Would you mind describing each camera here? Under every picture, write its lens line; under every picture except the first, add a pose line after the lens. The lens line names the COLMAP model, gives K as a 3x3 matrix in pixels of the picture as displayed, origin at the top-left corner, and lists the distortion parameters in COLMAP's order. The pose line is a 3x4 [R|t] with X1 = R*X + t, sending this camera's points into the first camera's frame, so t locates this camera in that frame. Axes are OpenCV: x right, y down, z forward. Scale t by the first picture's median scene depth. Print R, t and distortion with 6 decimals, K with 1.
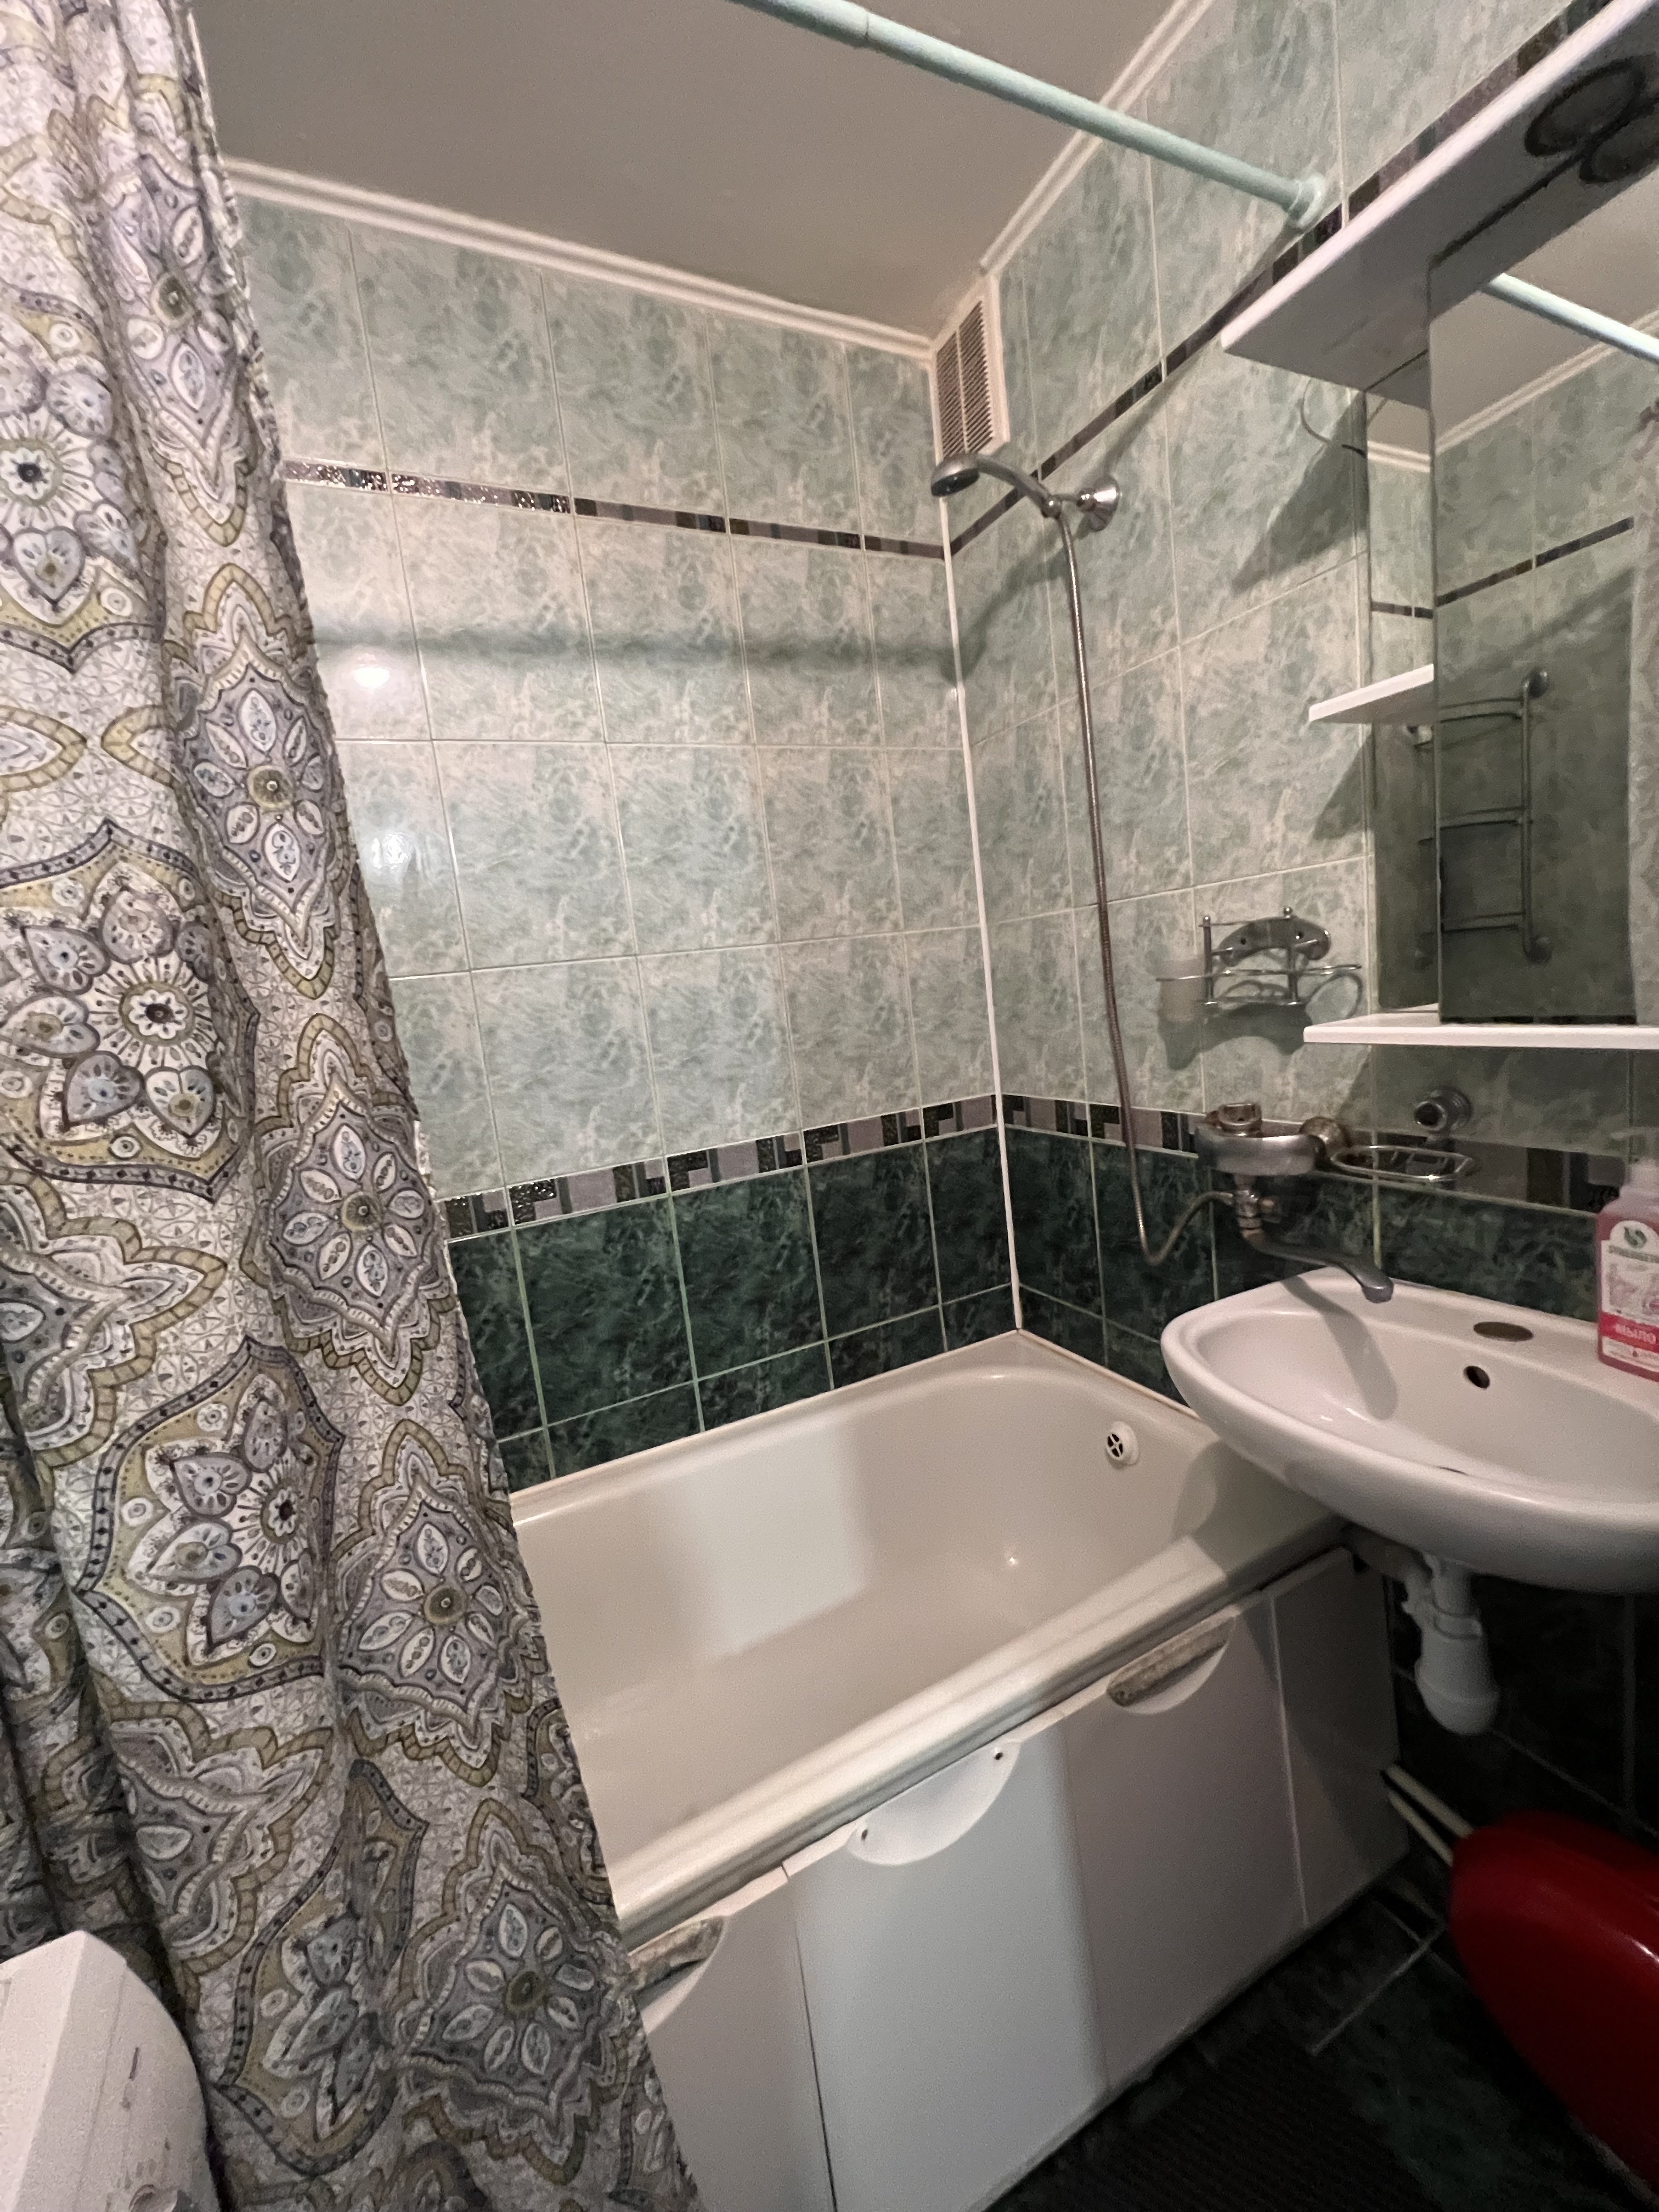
lens RADIAL K [[884.6, 0, 831.7], [0, 884.6, 1098.4], [0, 0, 1]] dist [-0.001343, 0.000255]
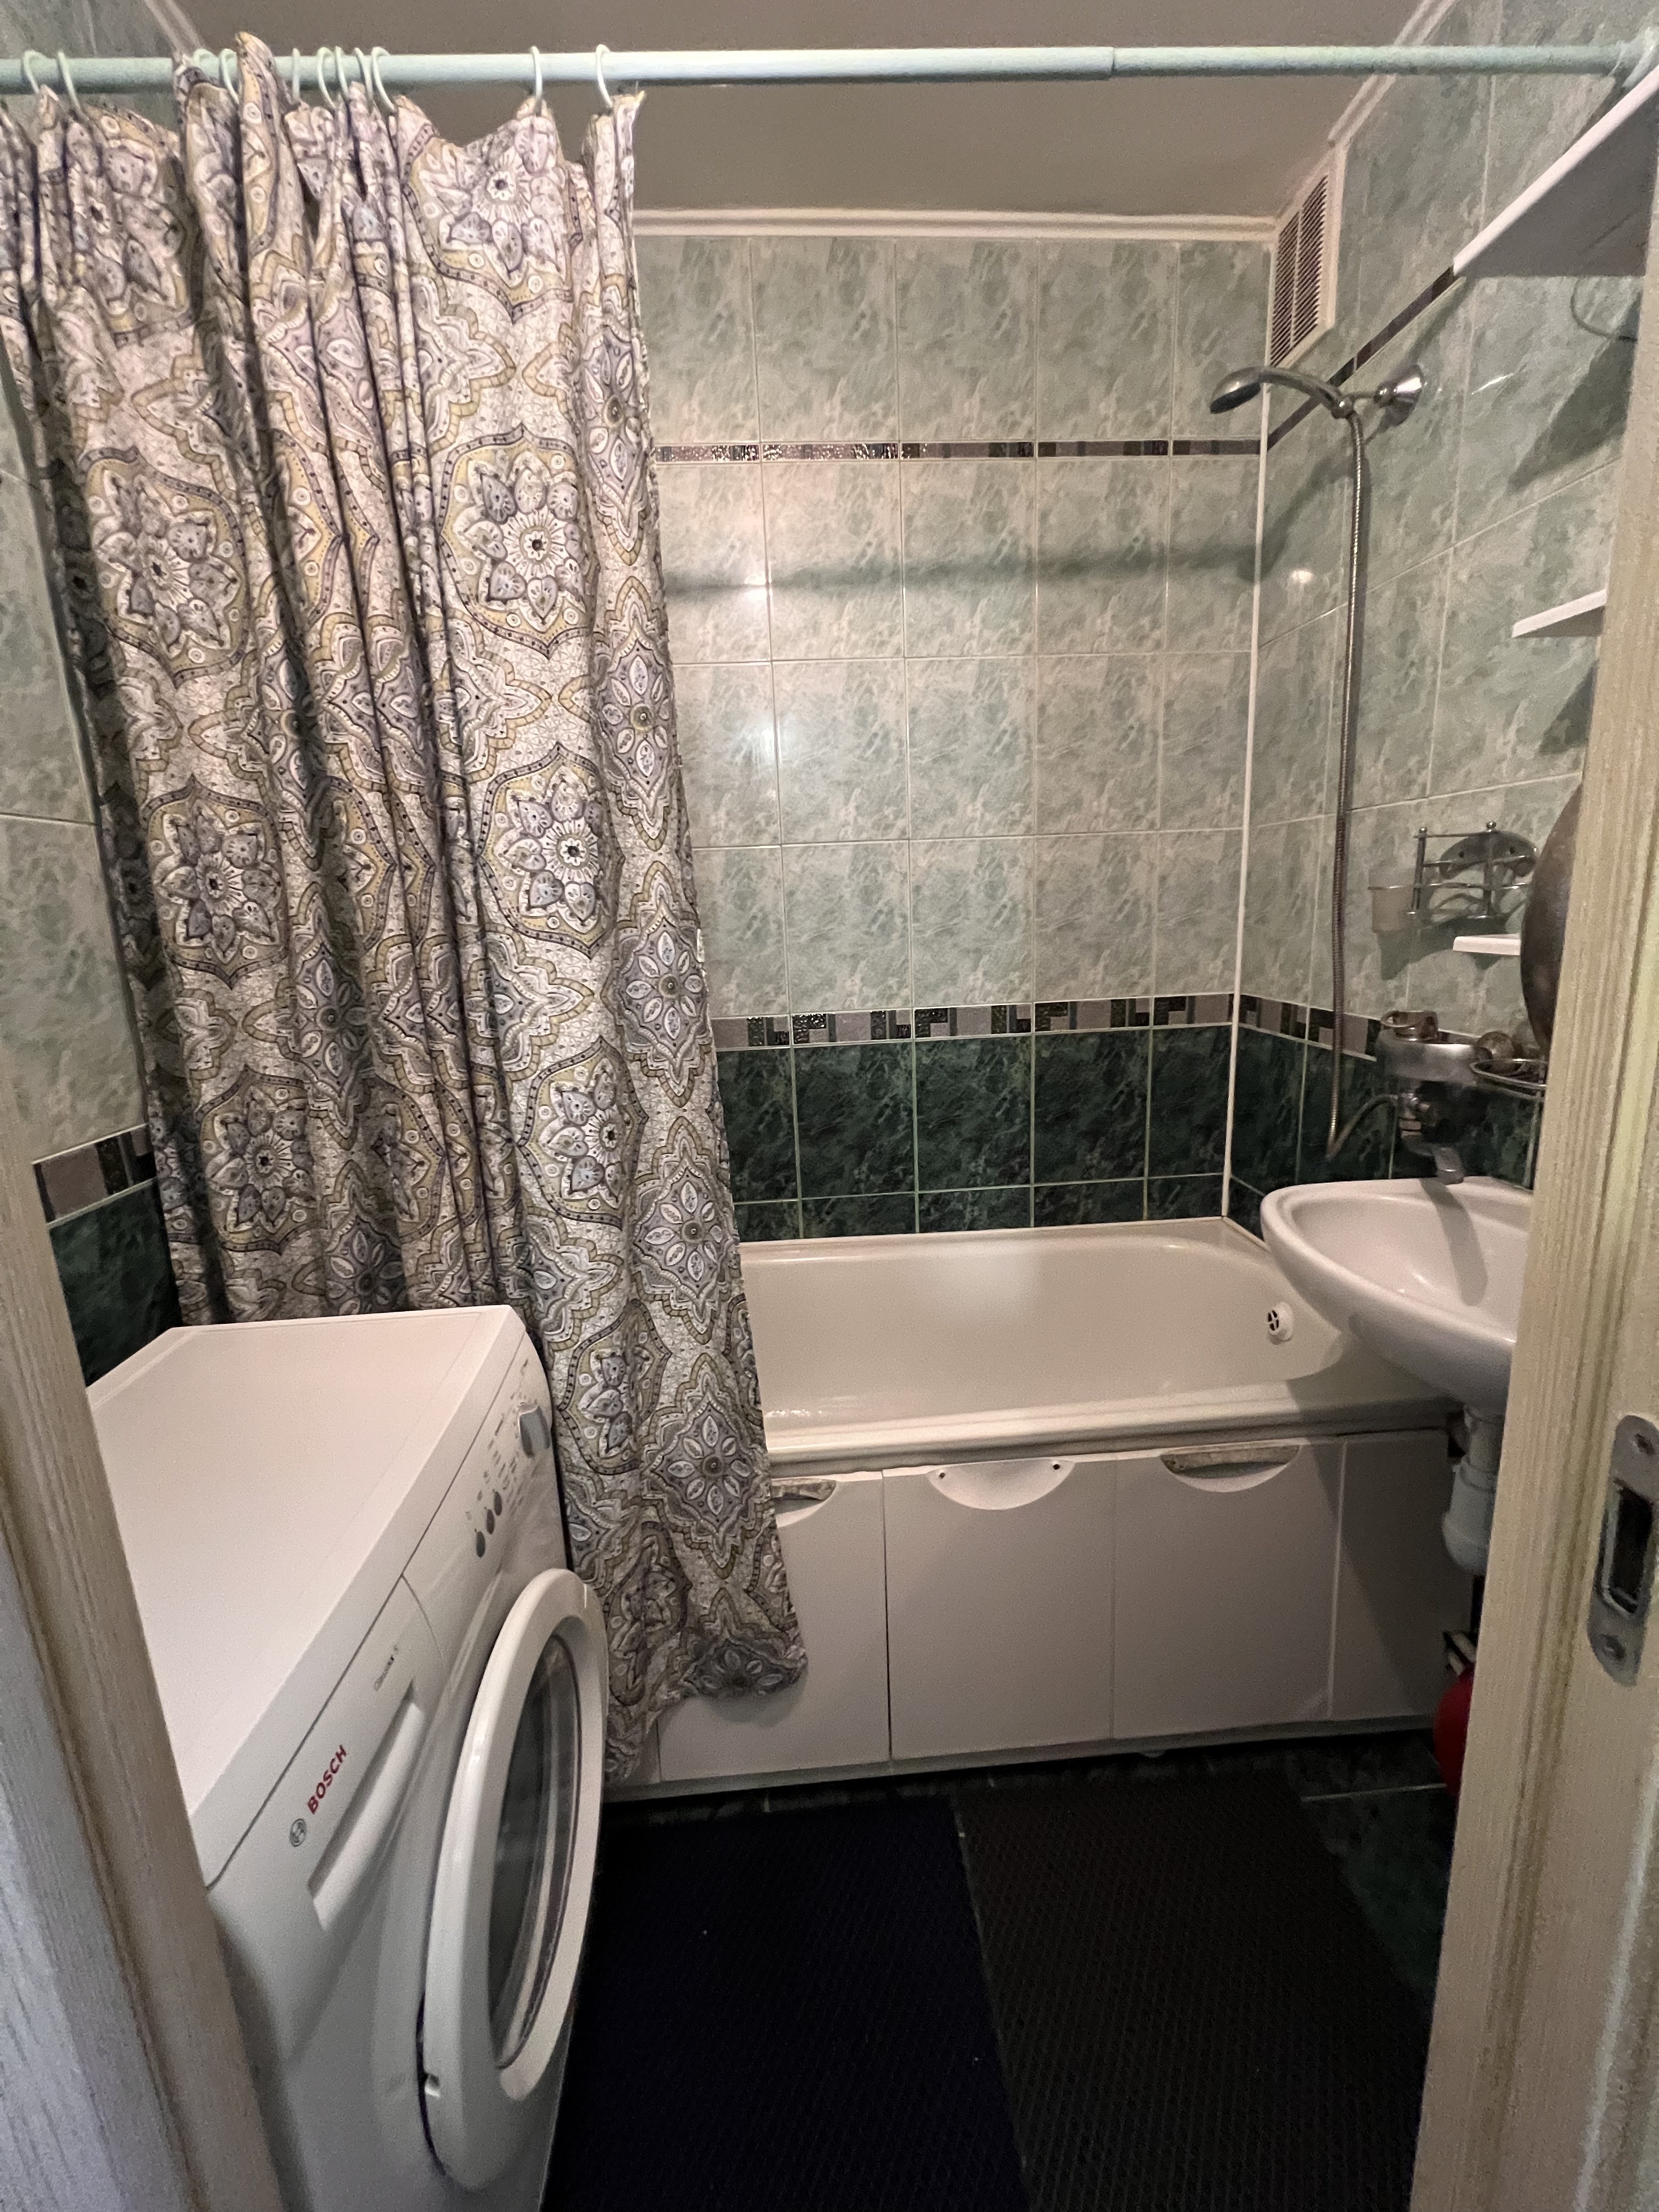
lens RADIAL K [[884.6, 0, 831.7], [0, 884.6, 1098.4], [0, 0, 1]] dist [-0.001343, 0.000255]
pose [[0.921338, 0.154876, -0.356580, 0.192073], [-0.112979, 0.984301, 0.135601, 0.040689], [0.371983, -0.084648, 0.924372, -0.222878]]
